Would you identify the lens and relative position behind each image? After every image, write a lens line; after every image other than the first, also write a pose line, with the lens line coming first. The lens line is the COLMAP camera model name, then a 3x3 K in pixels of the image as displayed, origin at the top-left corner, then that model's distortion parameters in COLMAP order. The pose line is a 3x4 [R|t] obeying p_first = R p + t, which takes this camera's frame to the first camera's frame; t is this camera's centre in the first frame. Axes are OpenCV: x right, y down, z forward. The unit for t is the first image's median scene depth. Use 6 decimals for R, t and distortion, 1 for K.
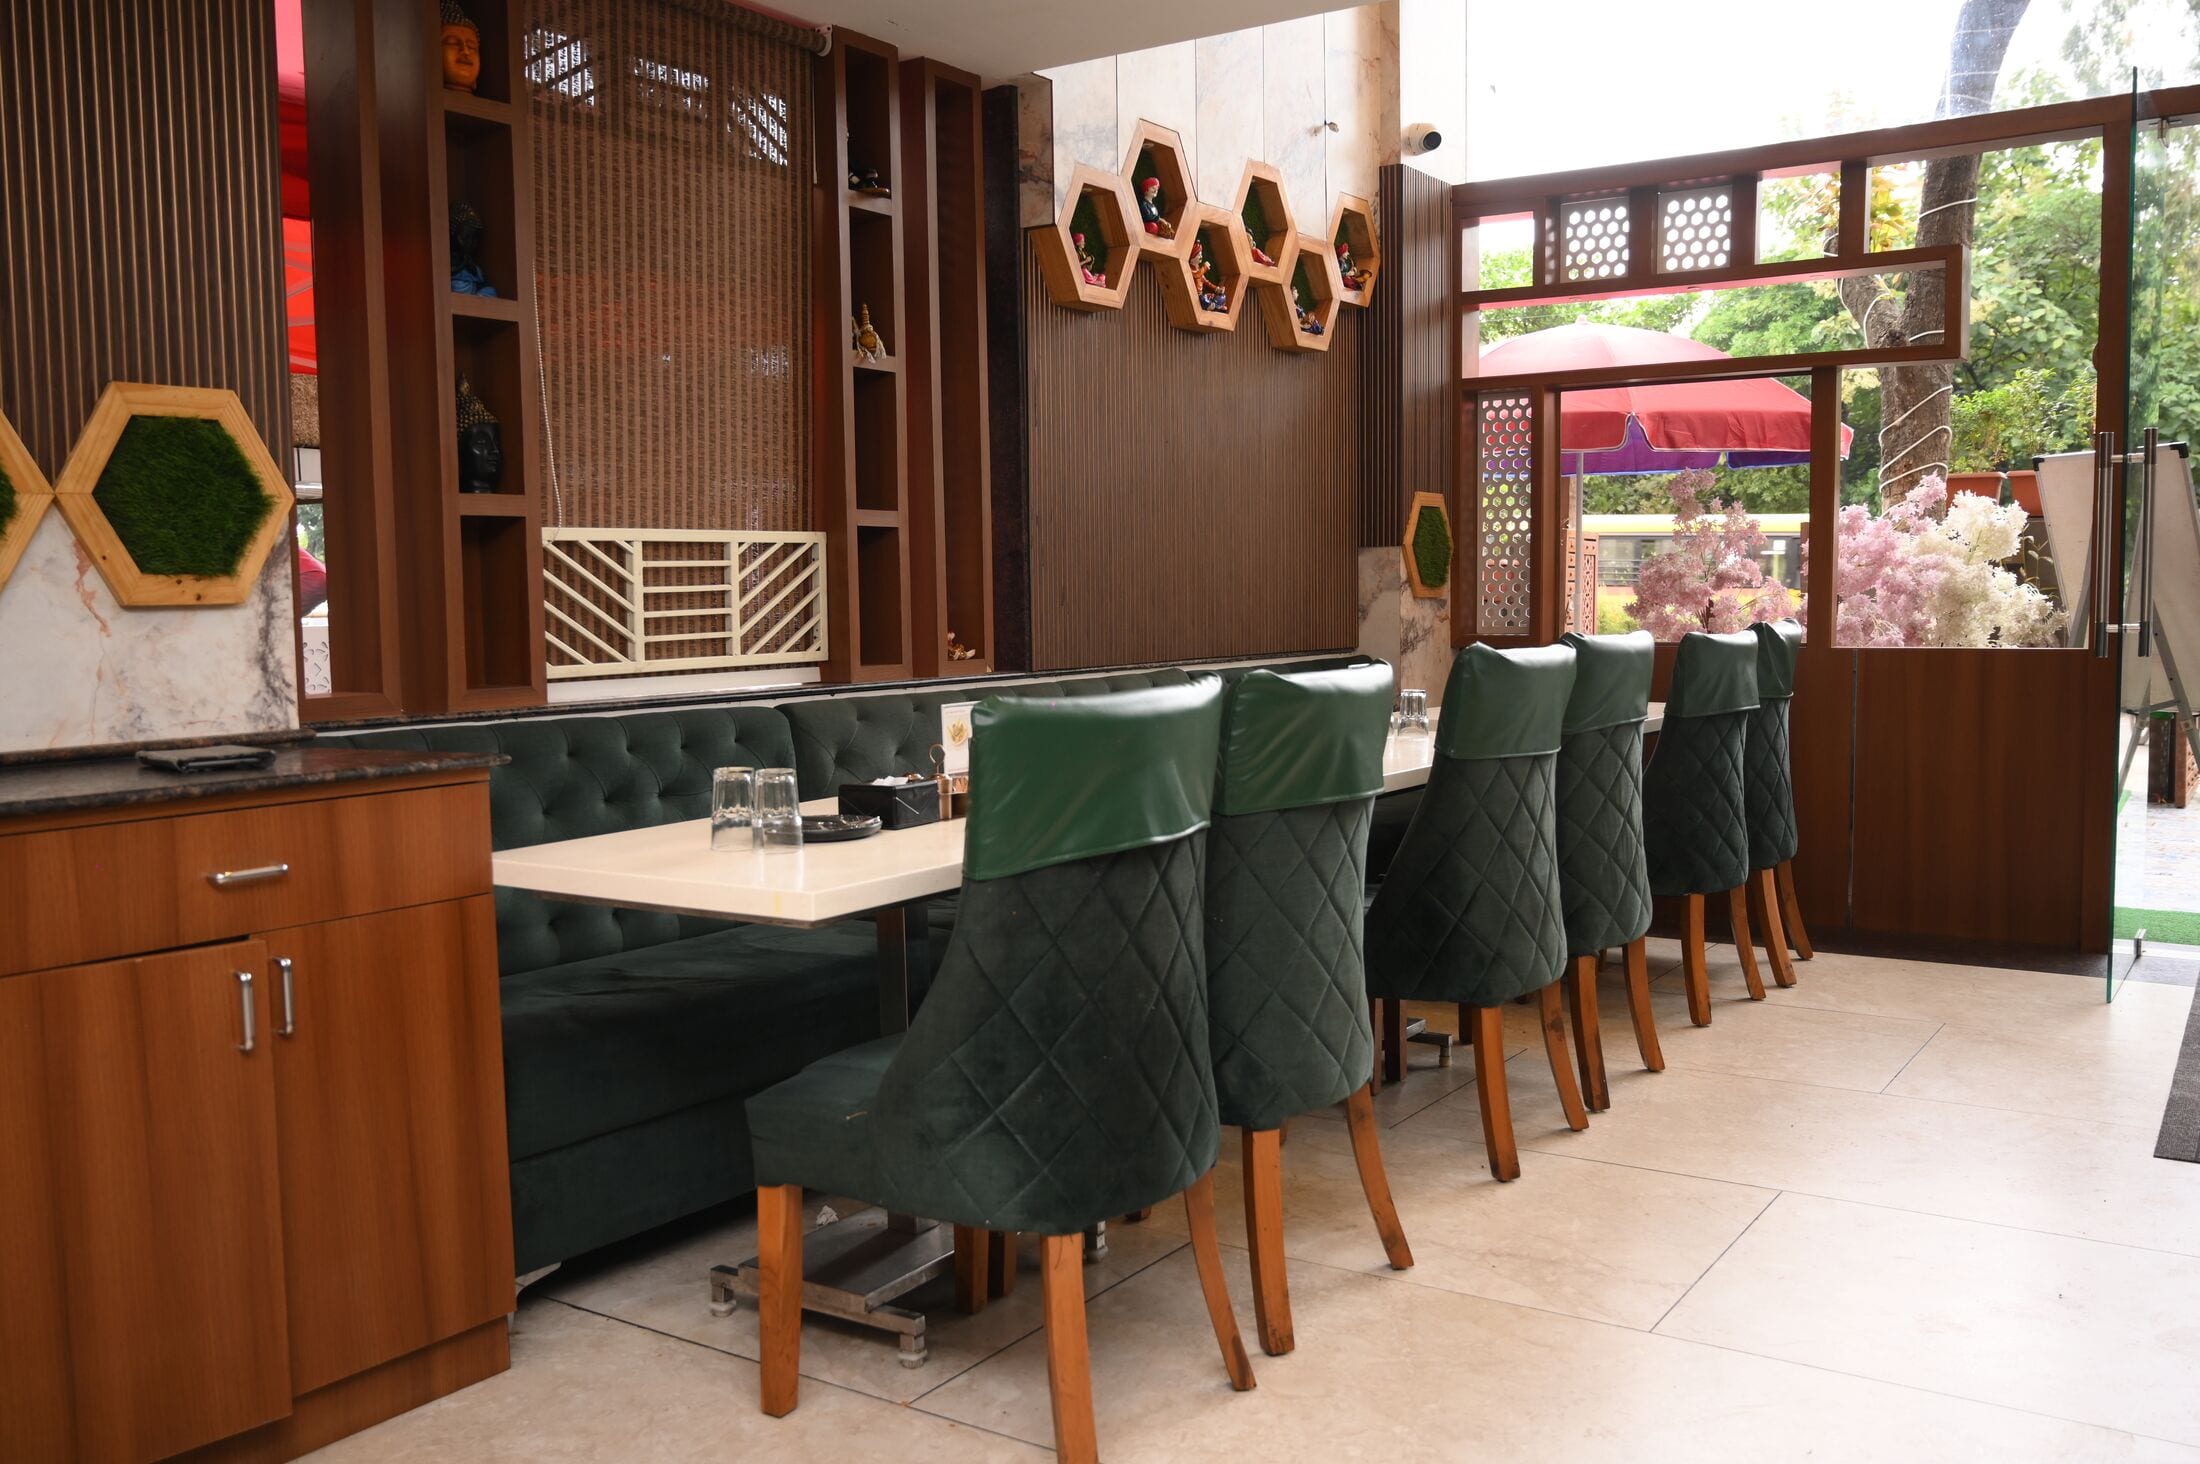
lens RADIAL K [[1908.9, 0, 1090.0], [0, 1908.9, 733.5], [0, 0, 1]] dist [-0.005733, -0.011725]
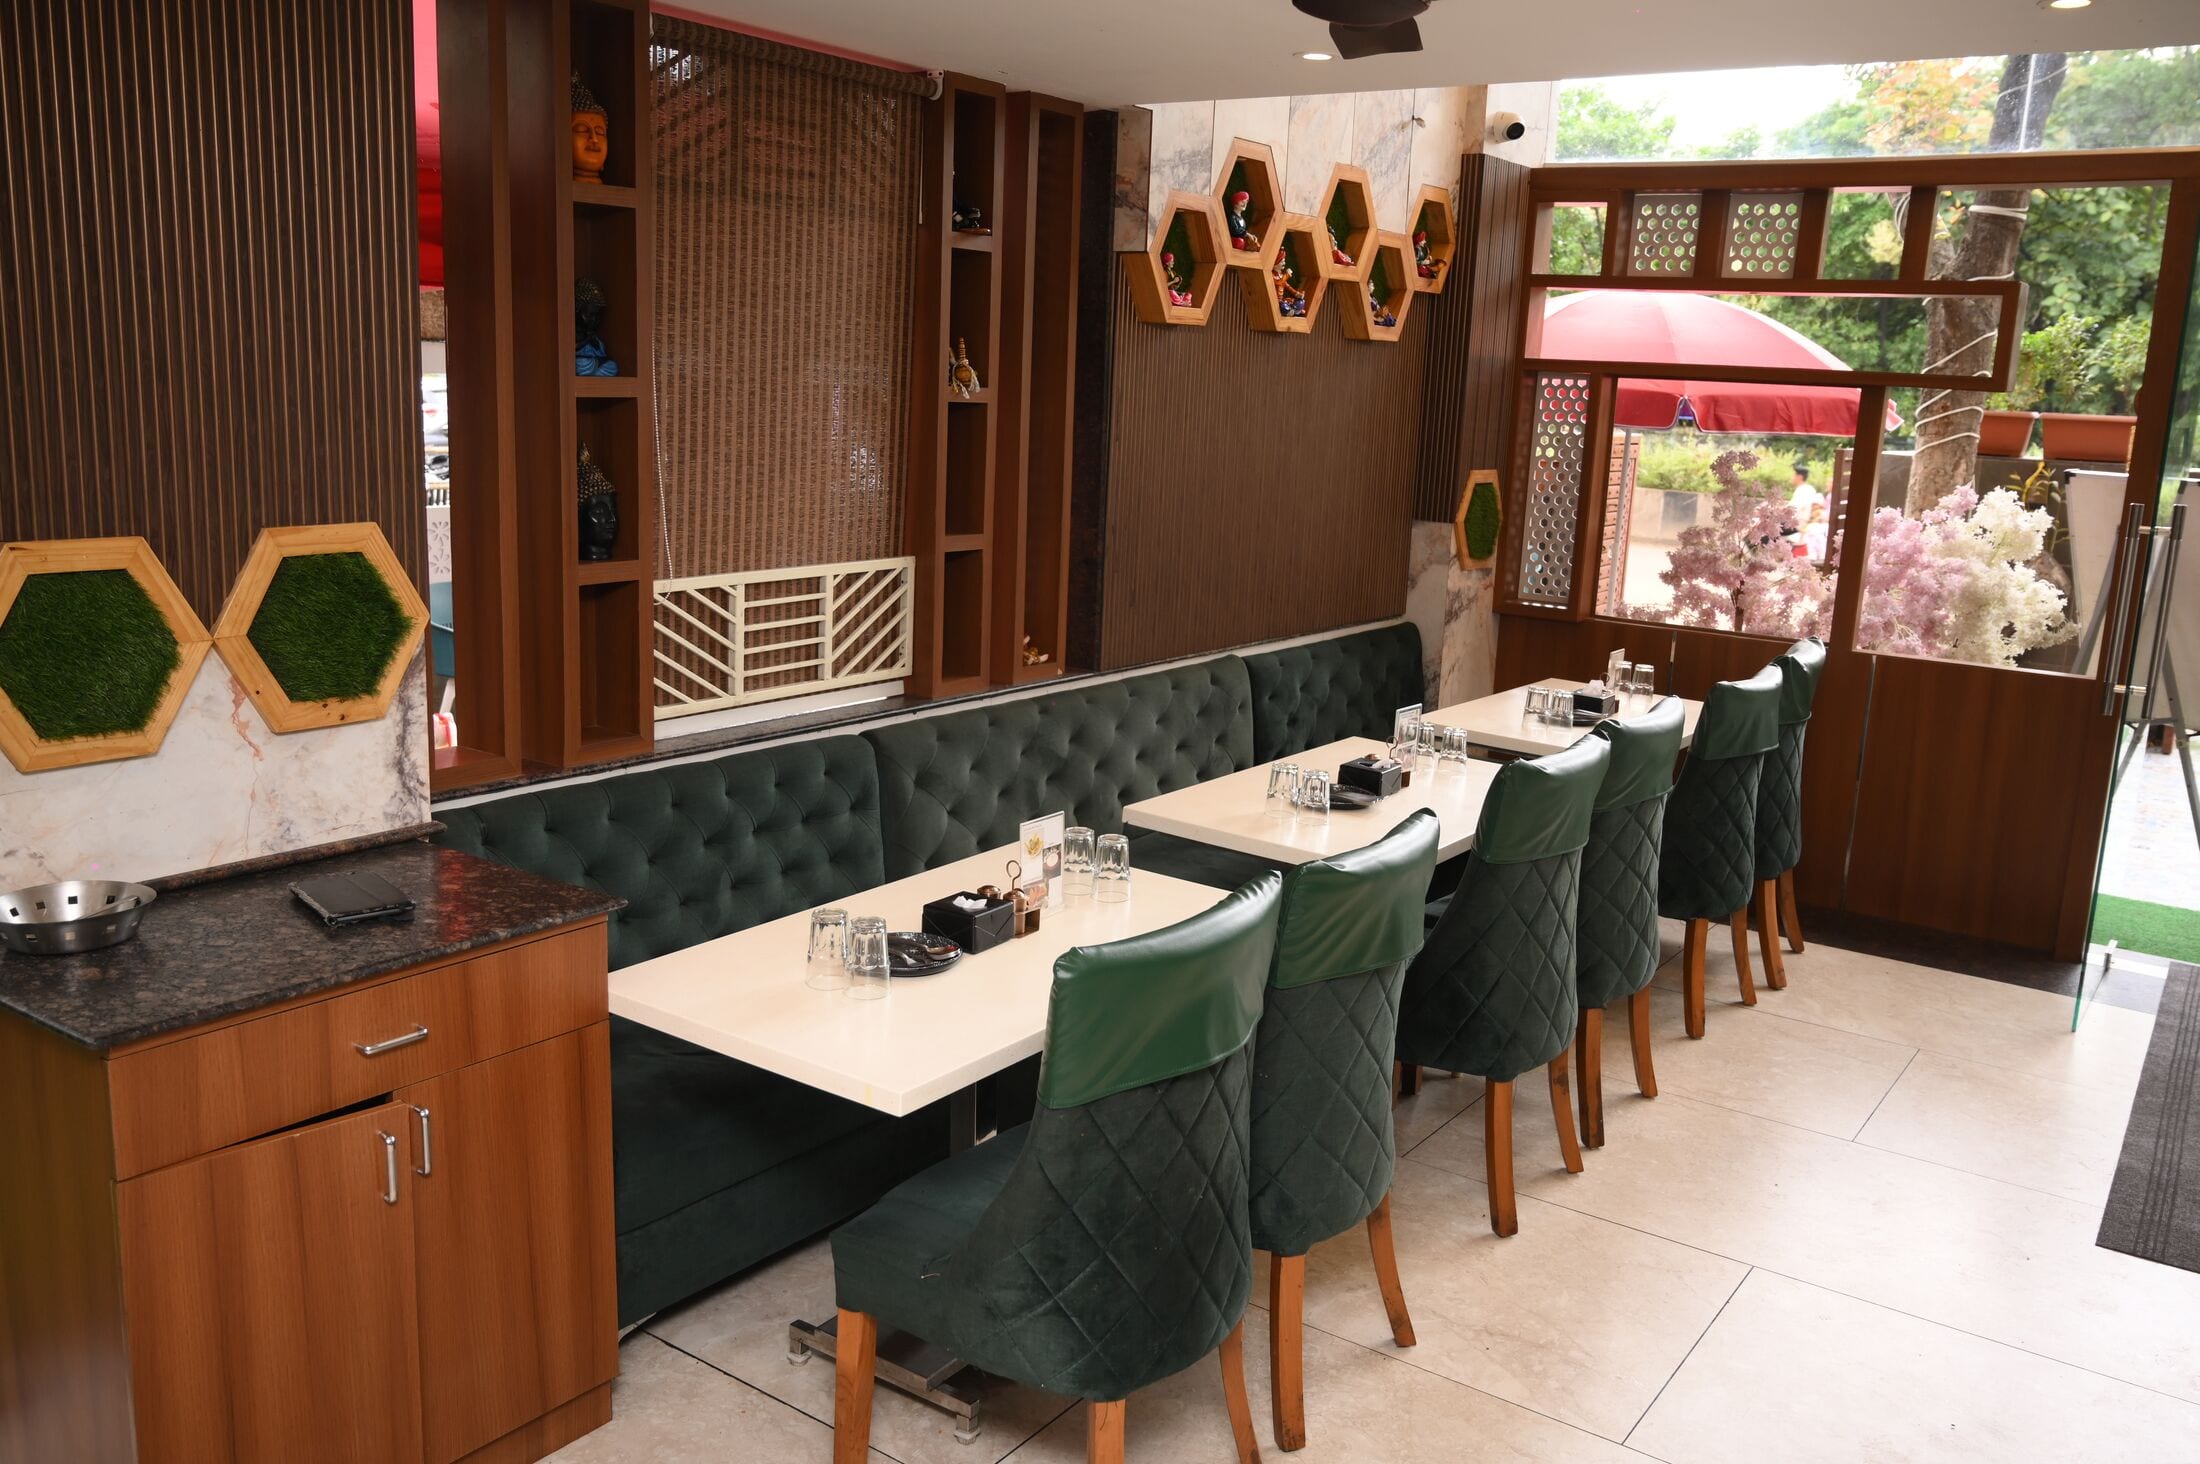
lens RADIAL K [[1794.1, 0, 1108.3], [0, 1794.1, 729.3], [0, 0, 1]] dist [-0.009926, 0.006874]
pose [[0.998145, 0.059805, -0.011412, -0.015439], [-0.058068, 0.991452, 0.116834, -0.149986], [0.018302, -0.115955, 0.993086, -0.002672]]
